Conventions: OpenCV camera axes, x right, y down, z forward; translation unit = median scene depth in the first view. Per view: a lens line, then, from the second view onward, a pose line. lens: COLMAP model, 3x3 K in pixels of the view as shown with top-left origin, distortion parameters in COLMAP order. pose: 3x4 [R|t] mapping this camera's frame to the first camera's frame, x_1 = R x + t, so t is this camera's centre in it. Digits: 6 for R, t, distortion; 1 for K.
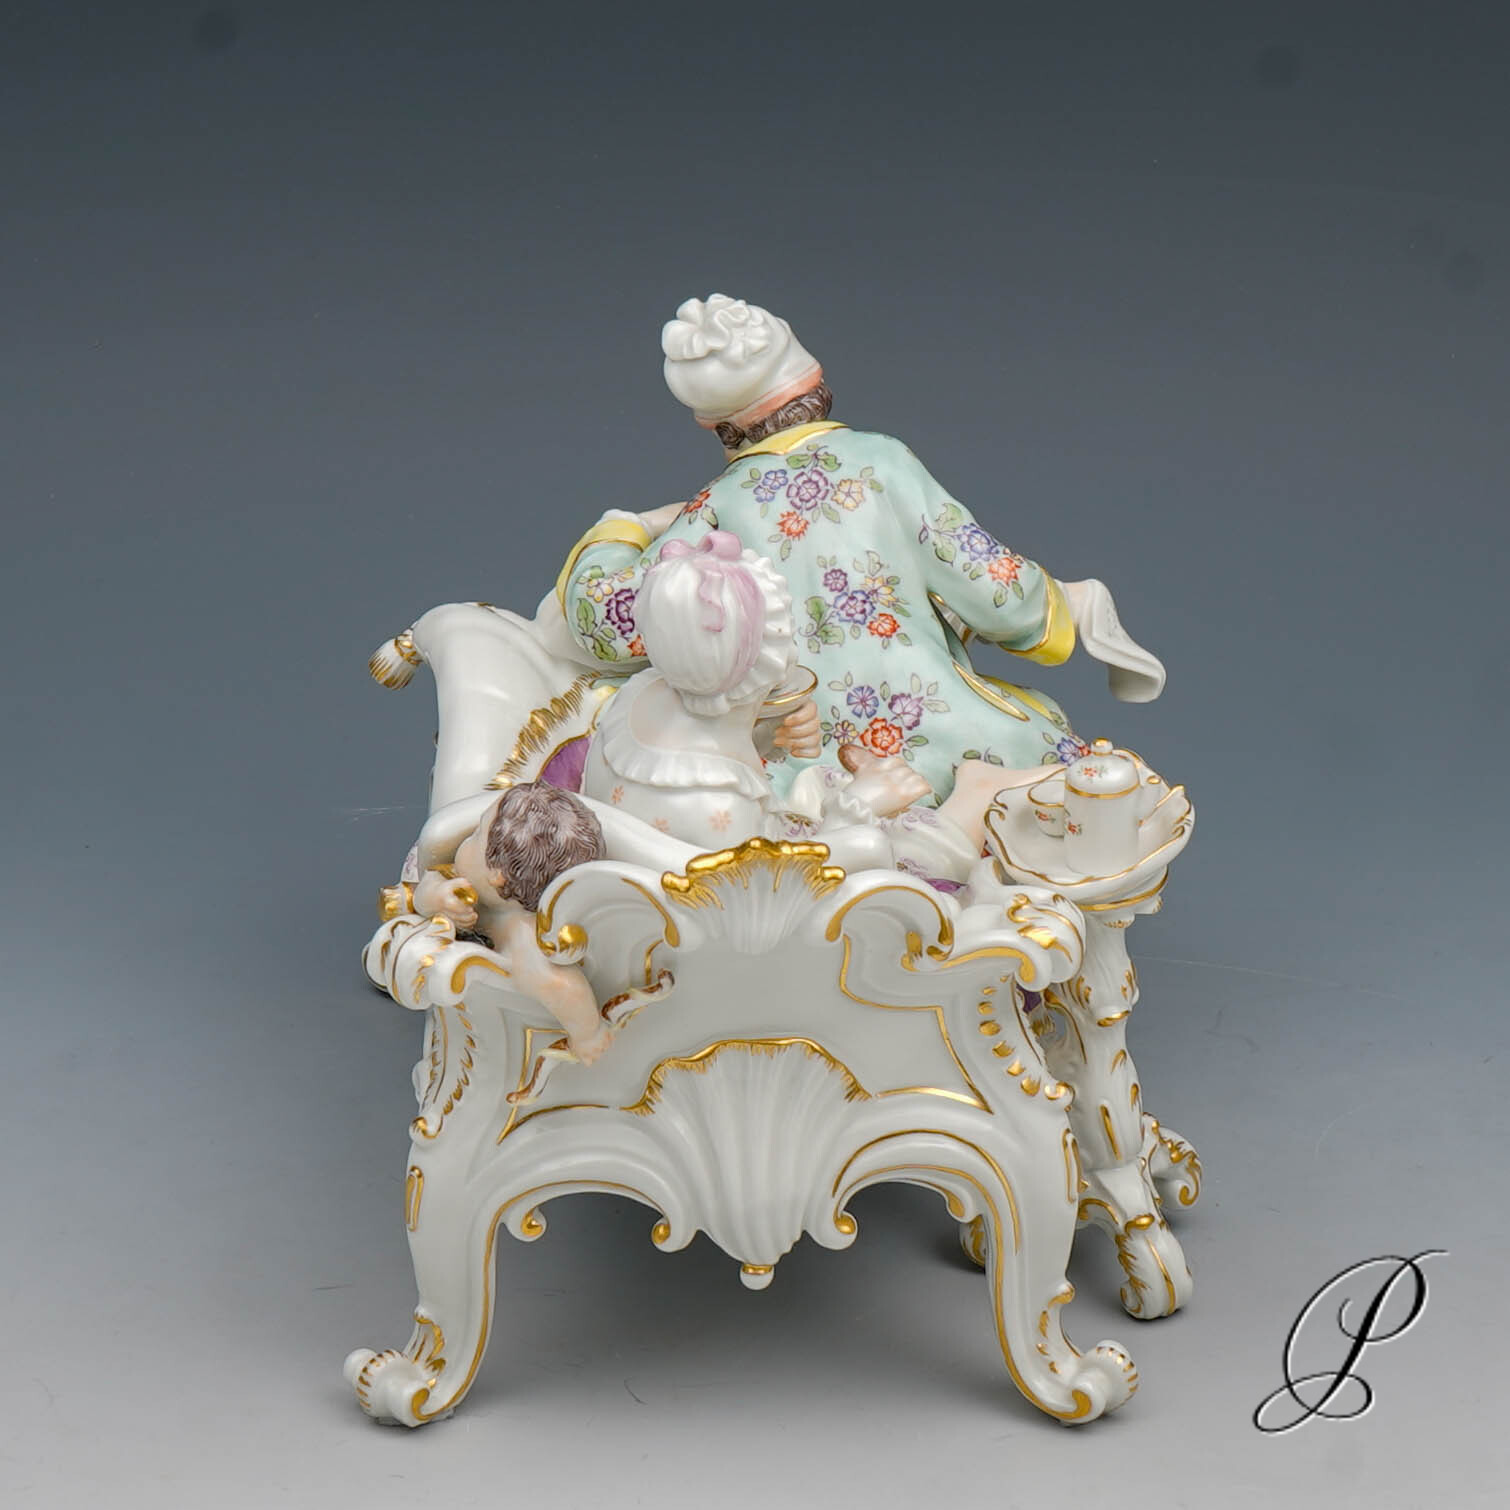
lens RADIAL K [[5299.4, 0, 762.4], [0, 5299.4, 754.1], [0, 0, 1]] dist [0.088247, 0.000000]
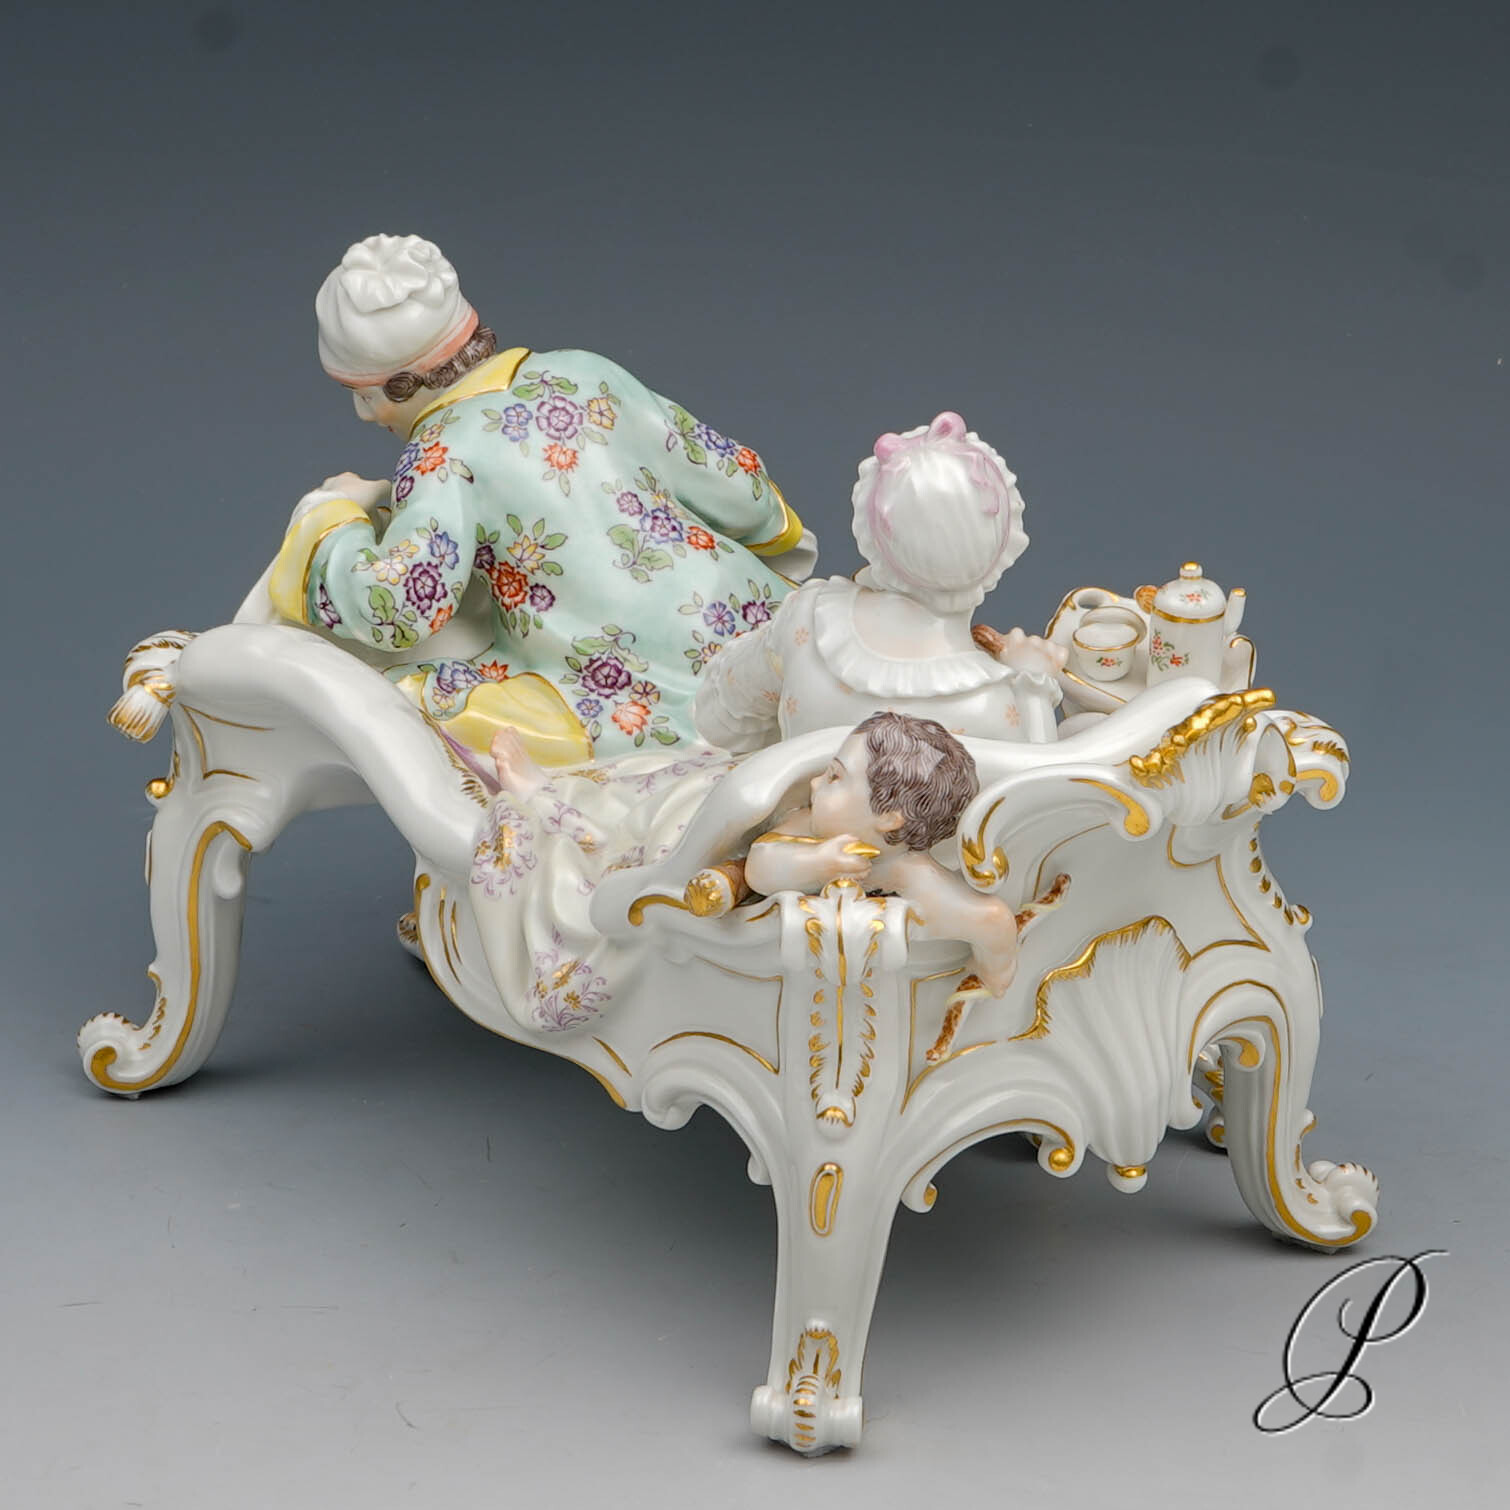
lens RADIAL K [[5299.4, 0, 755.7], [0, 5299.4, 760.1], [0, 0, 1]] dist [0.088247, 0.000000]
pose [[0.774442, -0.226166, 0.590838, -0.523916], [0.230411, 0.970606, 0.069527, -0.048349], [-0.589195, 0.082291, 0.803789, 0.243066]]
